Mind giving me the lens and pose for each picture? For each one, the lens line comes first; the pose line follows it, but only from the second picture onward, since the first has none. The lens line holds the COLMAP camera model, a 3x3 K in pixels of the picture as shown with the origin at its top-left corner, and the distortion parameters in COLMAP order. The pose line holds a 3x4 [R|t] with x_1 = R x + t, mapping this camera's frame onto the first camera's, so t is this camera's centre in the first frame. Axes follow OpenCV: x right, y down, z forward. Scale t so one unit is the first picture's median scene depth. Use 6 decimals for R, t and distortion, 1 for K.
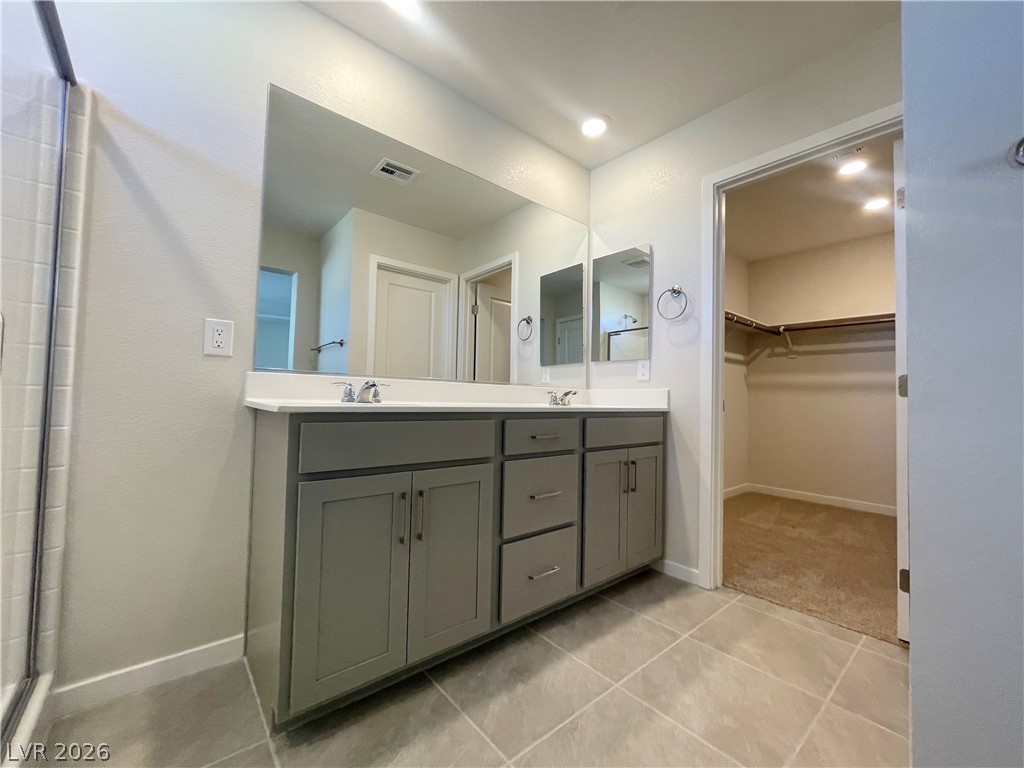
lens RADIAL K [[415.7, 0, 508.8], [0, 415.7, 381.0], [0, 0, 1]] dist [-0.001579, -0.000192]
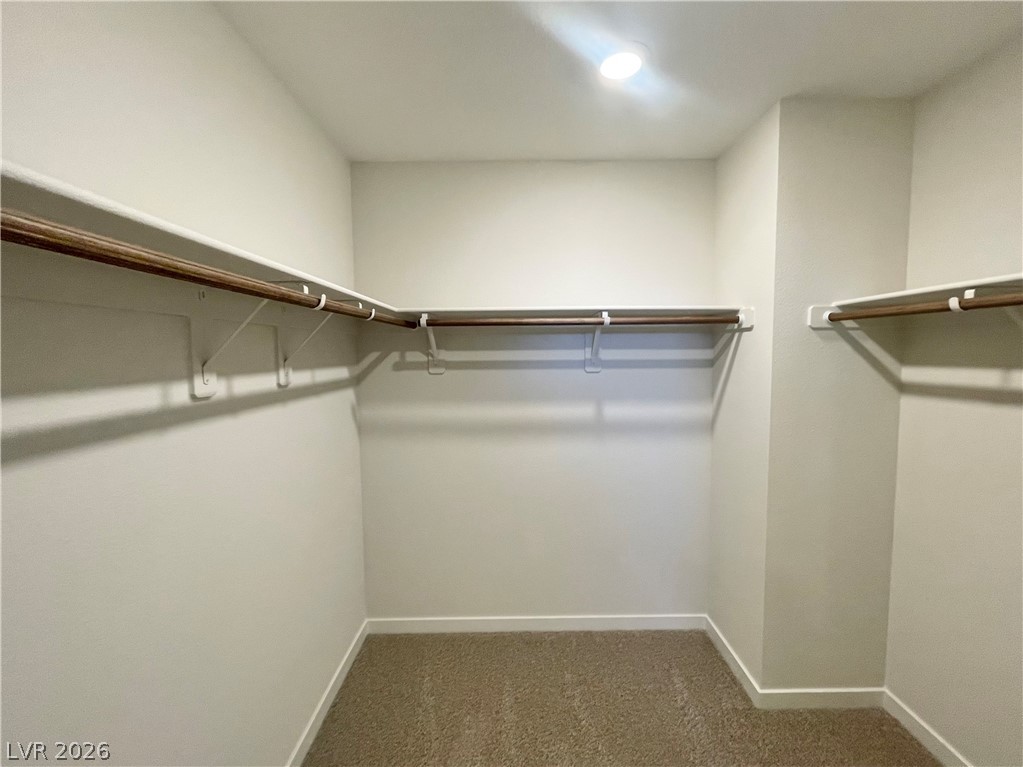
lens RADIAL K [[415.3, 0, 513.0], [0, 415.3, 381.9], [0, 0, 1]] dist [-0.001579, -0.000192]
pose [[0.628483, -0.091432, 0.772431, 0.355596], [-0.002753, 0.992799, 0.119757, -0.112278], [-0.777818, -0.077391, 0.623706, 0.628795]]
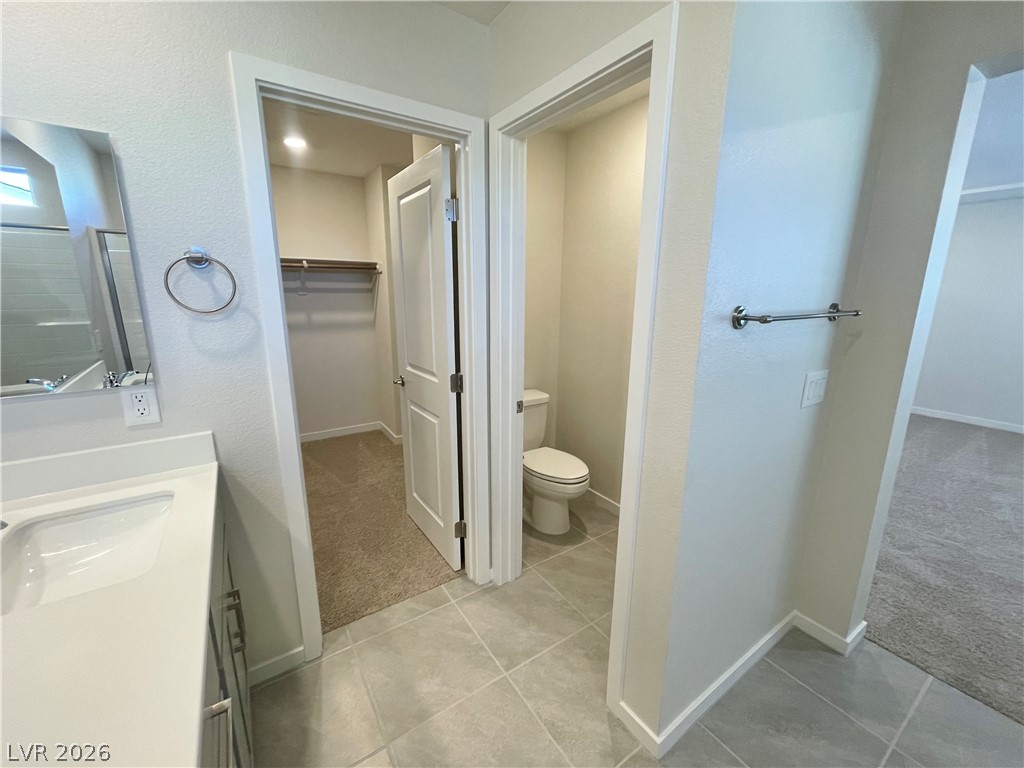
lens RADIAL K [[415.7, 0, 511.6], [0, 415.7, 387.9], [0, 0, 1]] dist [-0.001579, -0.000192]
pose [[0.108856, -0.254766, 0.960856, -0.067339], [-0.045958, 0.964277, 0.260880, -0.124474], [-0.992995, -0.072558, 0.093258, 0.315380]]
